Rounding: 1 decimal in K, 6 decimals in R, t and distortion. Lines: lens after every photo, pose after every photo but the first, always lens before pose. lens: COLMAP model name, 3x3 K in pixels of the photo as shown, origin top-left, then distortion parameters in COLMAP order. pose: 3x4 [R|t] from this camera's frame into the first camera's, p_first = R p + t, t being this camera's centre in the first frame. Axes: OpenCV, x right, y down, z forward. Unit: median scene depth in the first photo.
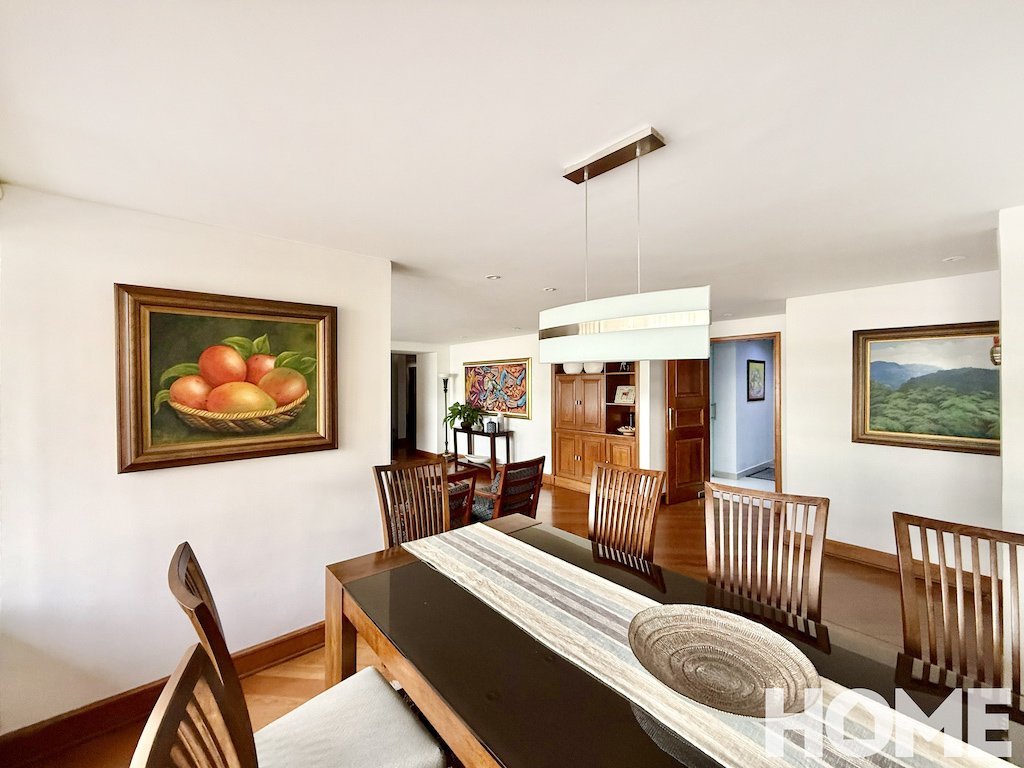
lens RADIAL K [[406.8, 0, 513.2], [0, 406.8, 381.4], [0, 0, 1]] dist [-0.001093, -0.000108]
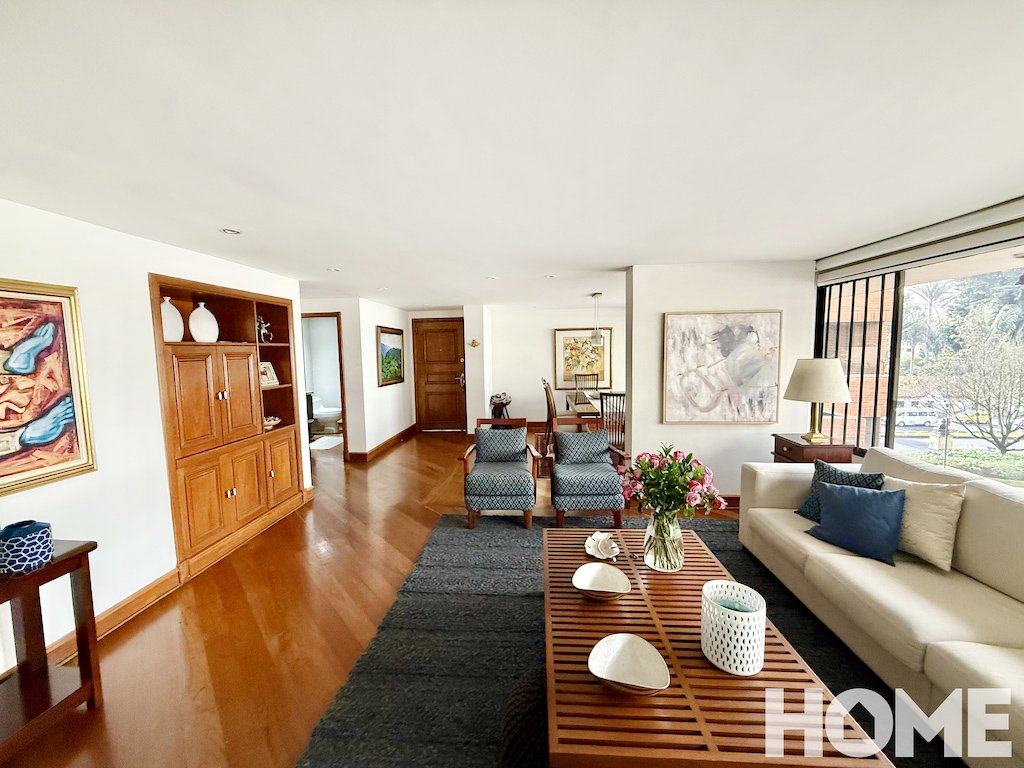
lens RADIAL K [[406.8, 0, 508.7], [0, 406.8, 384.9], [0, 0, 1]] dist [-0.001093, -0.000108]
pose [[-0.709612, -0.047032, 0.703022, -0.450050], [0.015325, 0.996503, 0.082134, -0.001259], [-0.704426, 0.069057, -0.706410, 0.994069]]
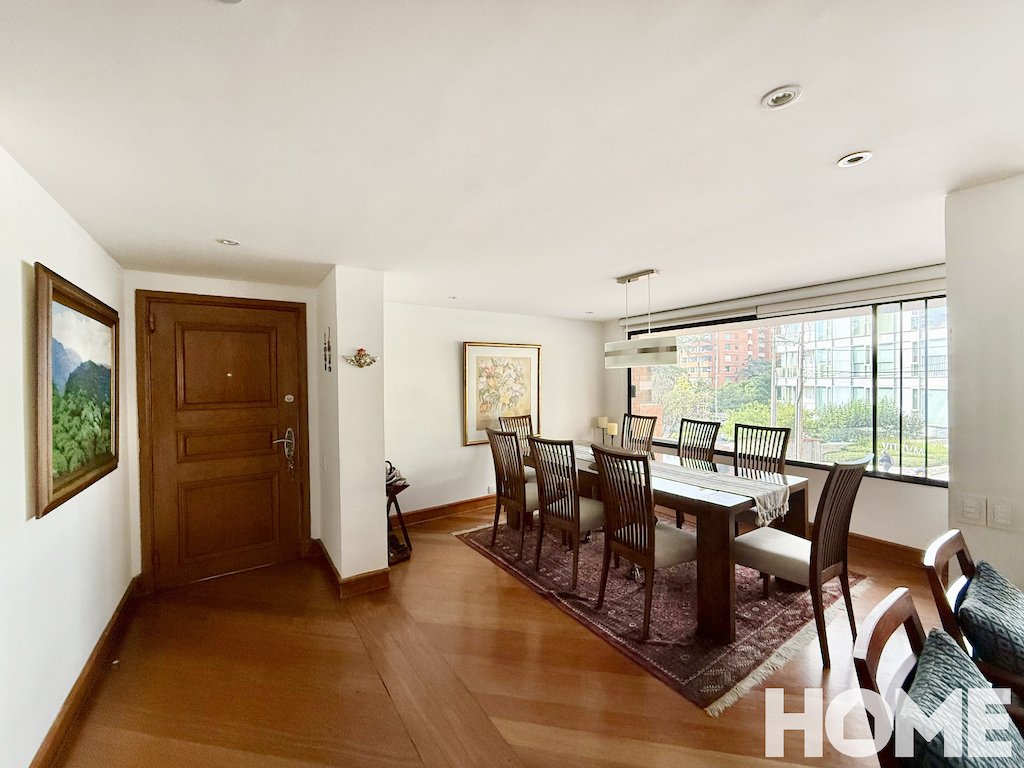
lens RADIAL K [[406.8, 0, 509.3], [0, 406.8, 384.3], [0, 0, 1]] dist [-0.001093, -0.000108]
pose [[-0.992683, 0.014422, 0.119885, 0.146779], [0.015150, 0.999872, 0.005166, 0.005845], [-0.119795, 0.006945, -0.992774, 0.728356]]
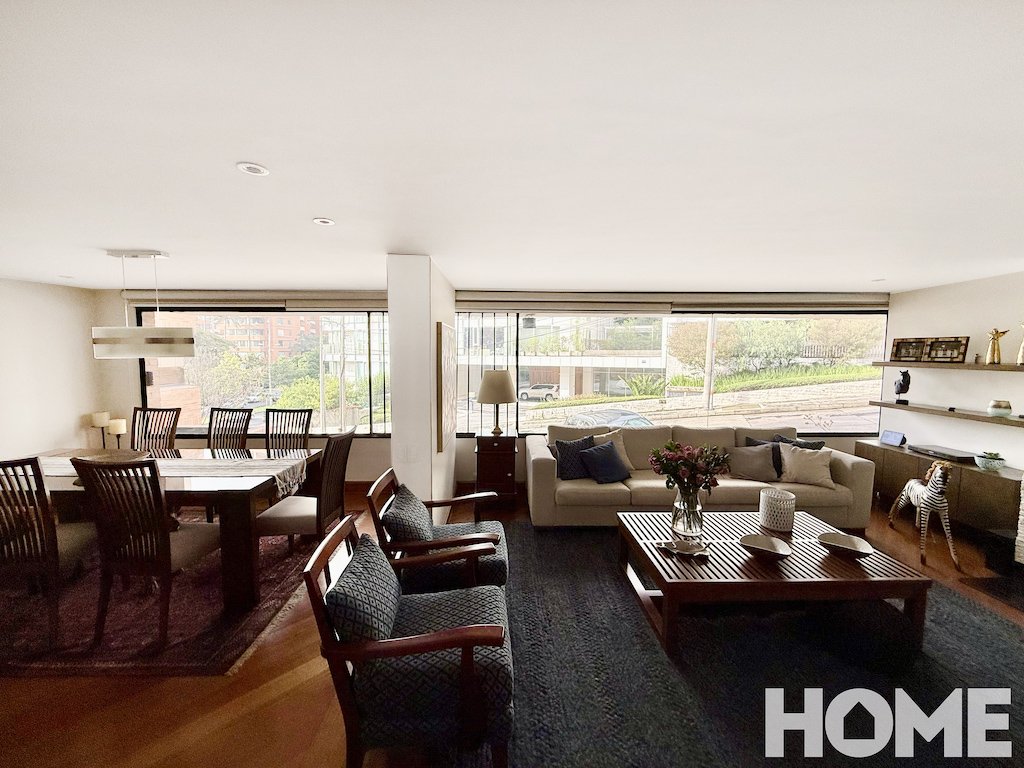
lens RADIAL K [[406.8, 0, 508.0], [0, 406.8, 382.1], [0, 0, 1]] dist [-0.001093, -0.000108]
pose [[-0.637880, 0.058322, -0.767924, 0.138245], [0.003434, 0.997334, 0.072892, -0.015472], [0.770128, 0.043859, -0.636379, 0.797590]]
